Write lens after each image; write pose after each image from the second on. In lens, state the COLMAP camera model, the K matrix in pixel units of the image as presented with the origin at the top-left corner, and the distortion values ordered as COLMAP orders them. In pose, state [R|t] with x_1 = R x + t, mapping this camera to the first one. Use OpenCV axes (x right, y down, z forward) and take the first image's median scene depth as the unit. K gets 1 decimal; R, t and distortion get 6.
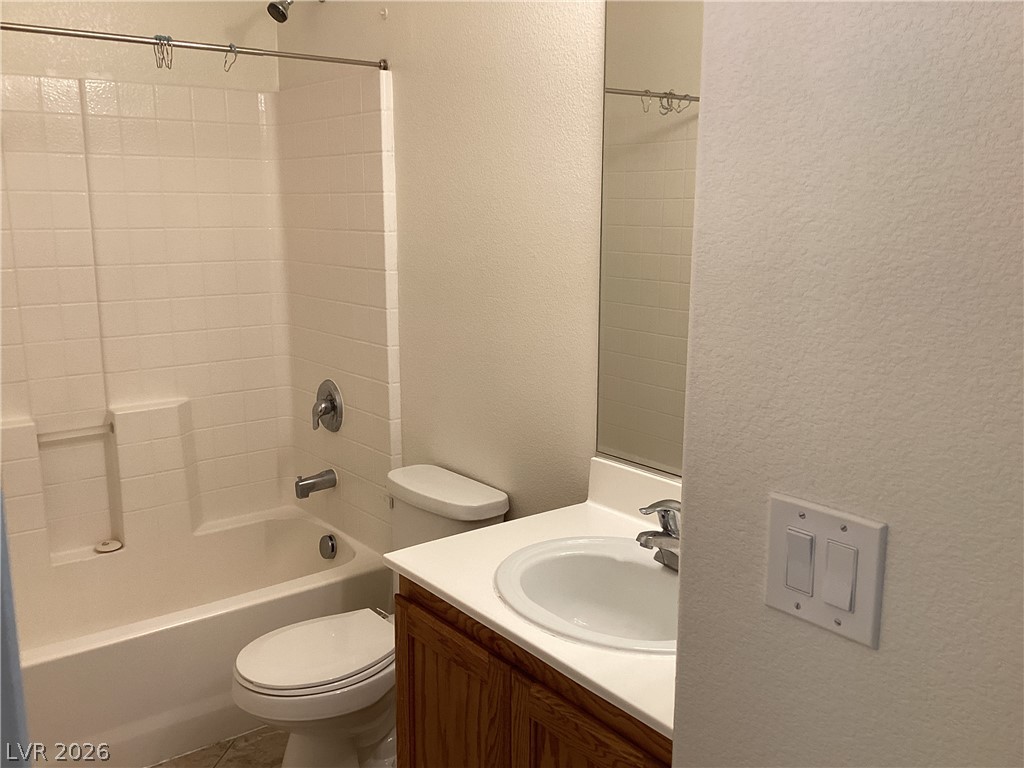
lens RADIAL K [[921.1, 0, 523.1], [0, 921.1, 389.0], [0, 0, 1]] dist [0.116464, -0.220339]
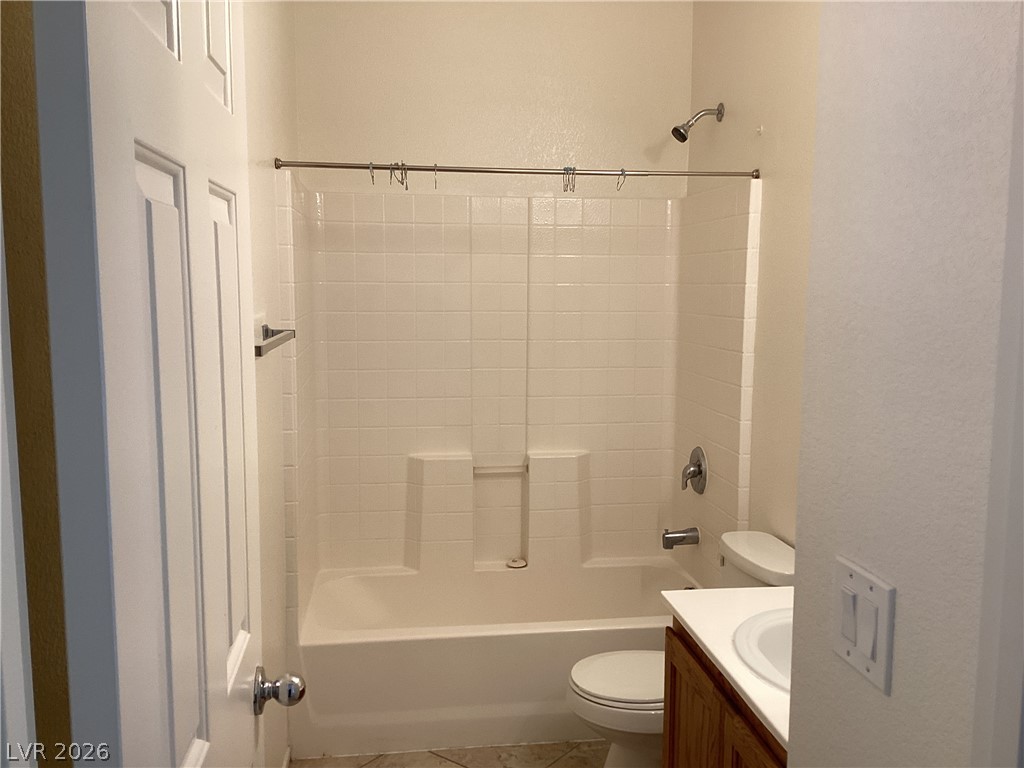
lens RADIAL K [[921.1, 0, 523.1], [0, 921.1, 389.0], [0, 0, 1]] dist [0.116464, -0.220339]
pose [[0.865311, 0.062792, -0.497286, 0.170552], [-0.102374, 0.993349, -0.052708, 0.001354], [0.490669, 0.096518, 0.865984, -0.089108]]
